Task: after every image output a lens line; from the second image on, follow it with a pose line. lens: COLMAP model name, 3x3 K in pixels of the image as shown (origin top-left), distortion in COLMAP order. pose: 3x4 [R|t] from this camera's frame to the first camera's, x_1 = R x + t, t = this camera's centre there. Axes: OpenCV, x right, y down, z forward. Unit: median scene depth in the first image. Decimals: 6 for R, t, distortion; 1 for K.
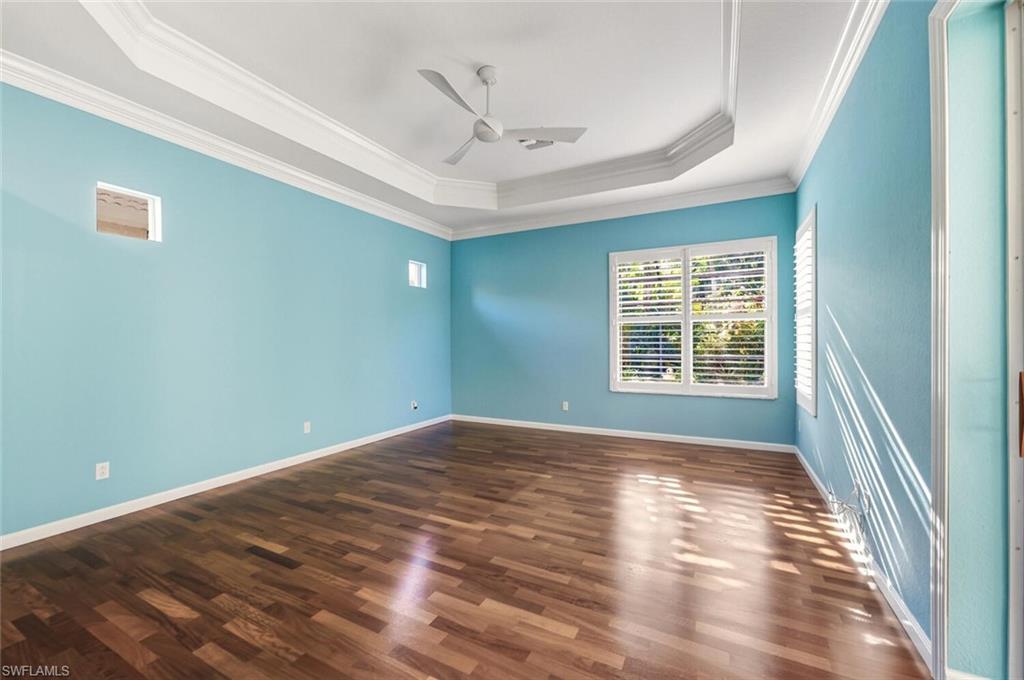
lens RADIAL K [[407.0, 0, 512.6], [0, 407.0, 340.9], [0, 0, 1]] dist [-0.011804, 0.000222]
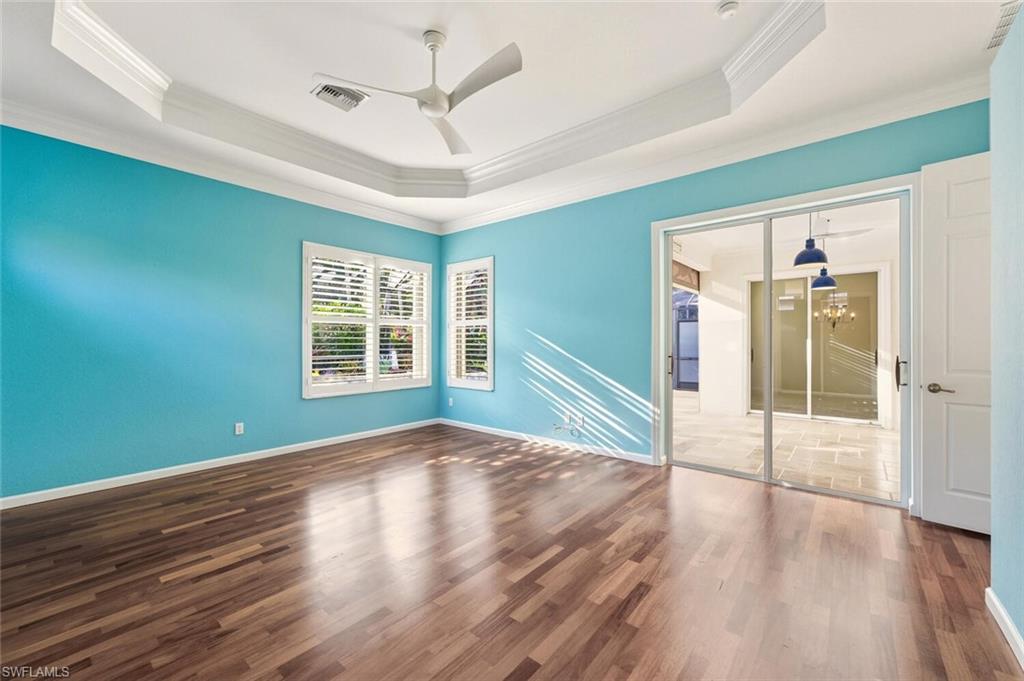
lens RADIAL K [[407.0, 0, 515.5], [0, 407.0, 344.2], [0, 0, 1]] dist [-0.011804, 0.000222]
pose [[0.200402, 0.000002, 0.979714, -0.629125], [-0.009472, 0.999953, 0.001936, -0.000268], [-0.979668, -0.009668, 0.200392, 0.456933]]
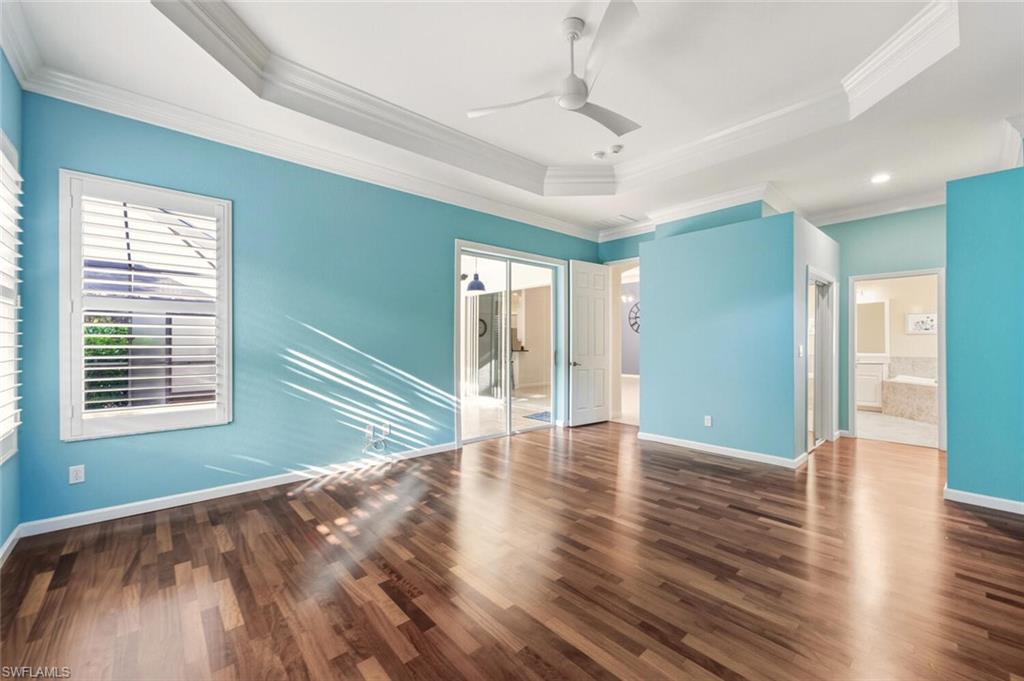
lens RADIAL K [[407.0, 0, 515.8], [0, 407.0, 341.1], [0, 0, 1]] dist [-0.011804, 0.000222]
pose [[-0.939209, 0.007730, 0.343259, -0.167804], [0.003486, 0.999910, -0.012979, 0.007187], [-0.343328, -0.010993, -0.939151, 1.300562]]
